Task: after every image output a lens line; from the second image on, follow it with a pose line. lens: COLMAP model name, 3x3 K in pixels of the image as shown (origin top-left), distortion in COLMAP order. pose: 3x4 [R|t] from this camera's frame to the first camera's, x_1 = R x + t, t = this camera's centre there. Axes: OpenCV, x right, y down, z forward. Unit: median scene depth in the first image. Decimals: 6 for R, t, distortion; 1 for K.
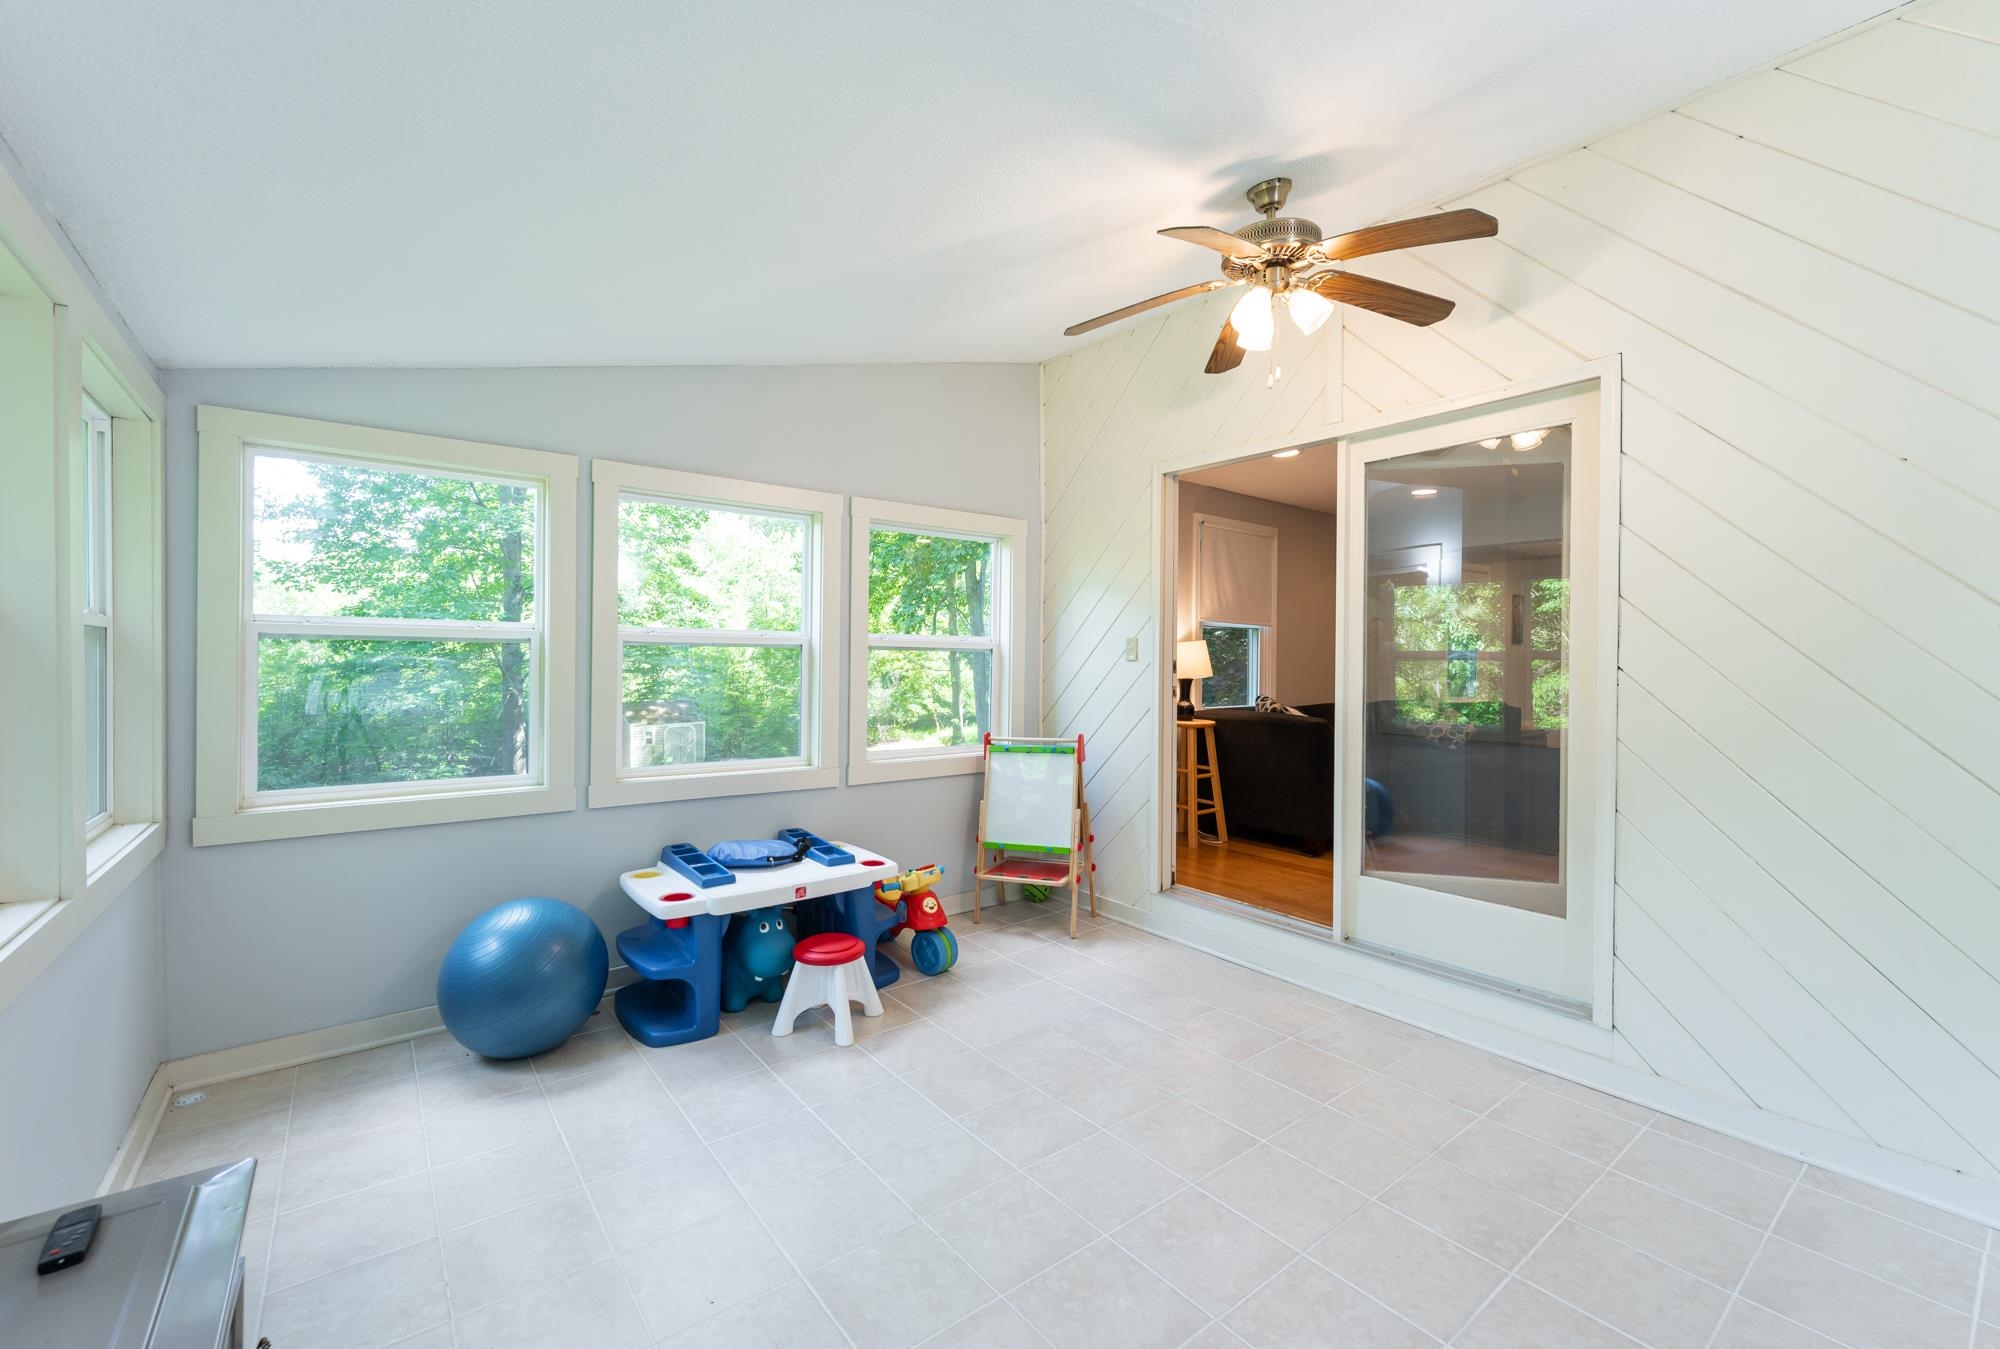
lens RADIAL K [[822.3, 0, 995.1], [0, 822.3, 665.6], [0, 0, 1]] dist [0.000880, 0.000137]
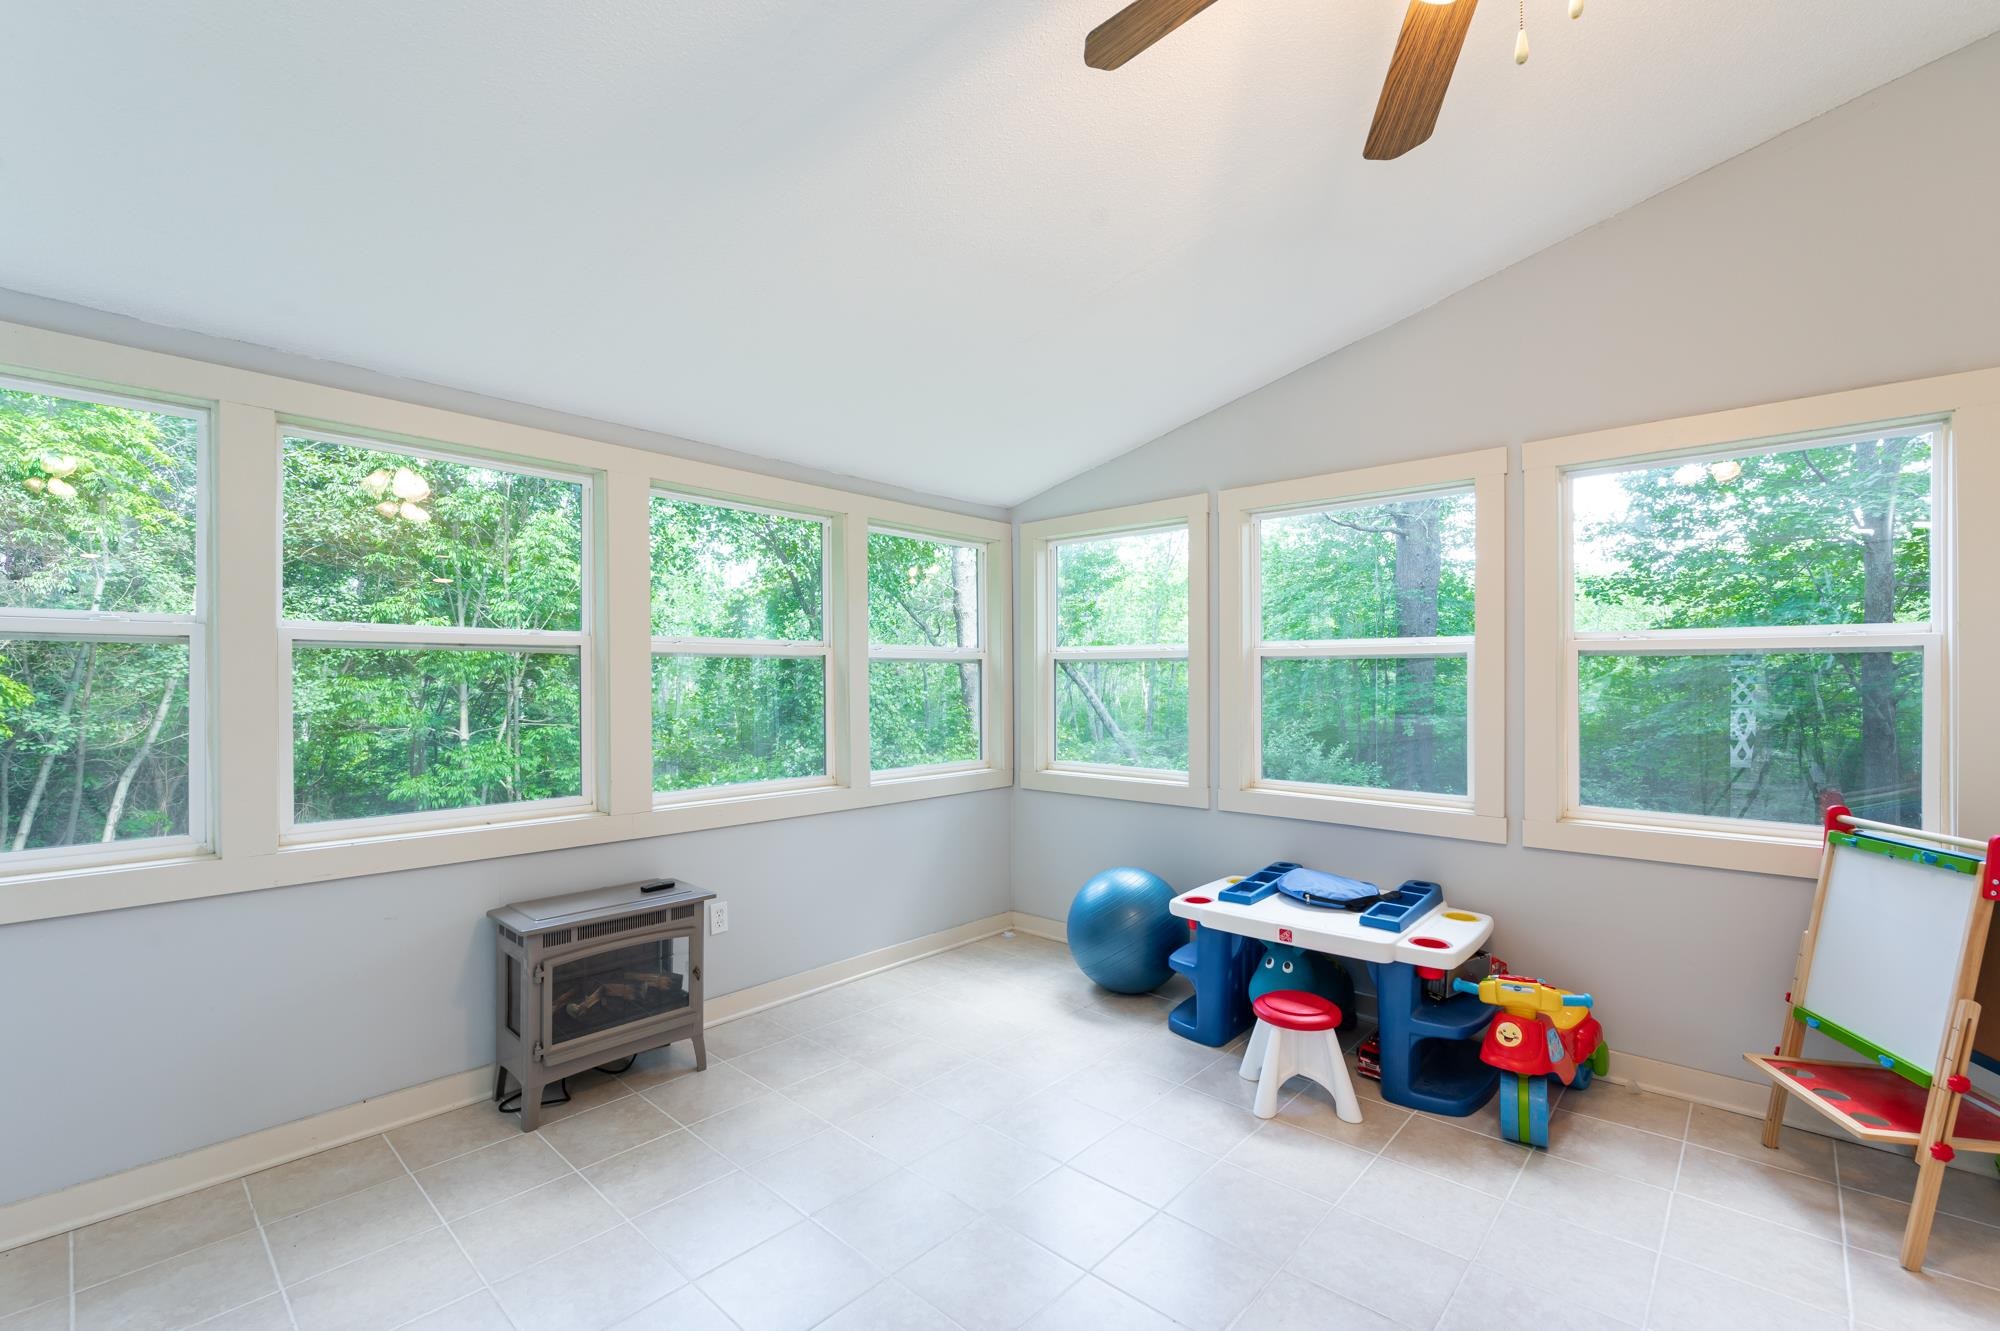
lens RADIAL K [[932.7, 0, 1000.0], [0, 932.7, 665.5], [0, 0, 1]] dist [0.000389, 0.000027]
pose [[0.139745, -0.017526, -0.990032, 0.576389], [-0.001163, 0.999840, -0.017864, 0.002154], [0.990187, 0.003647, 0.139702, 0.439429]]
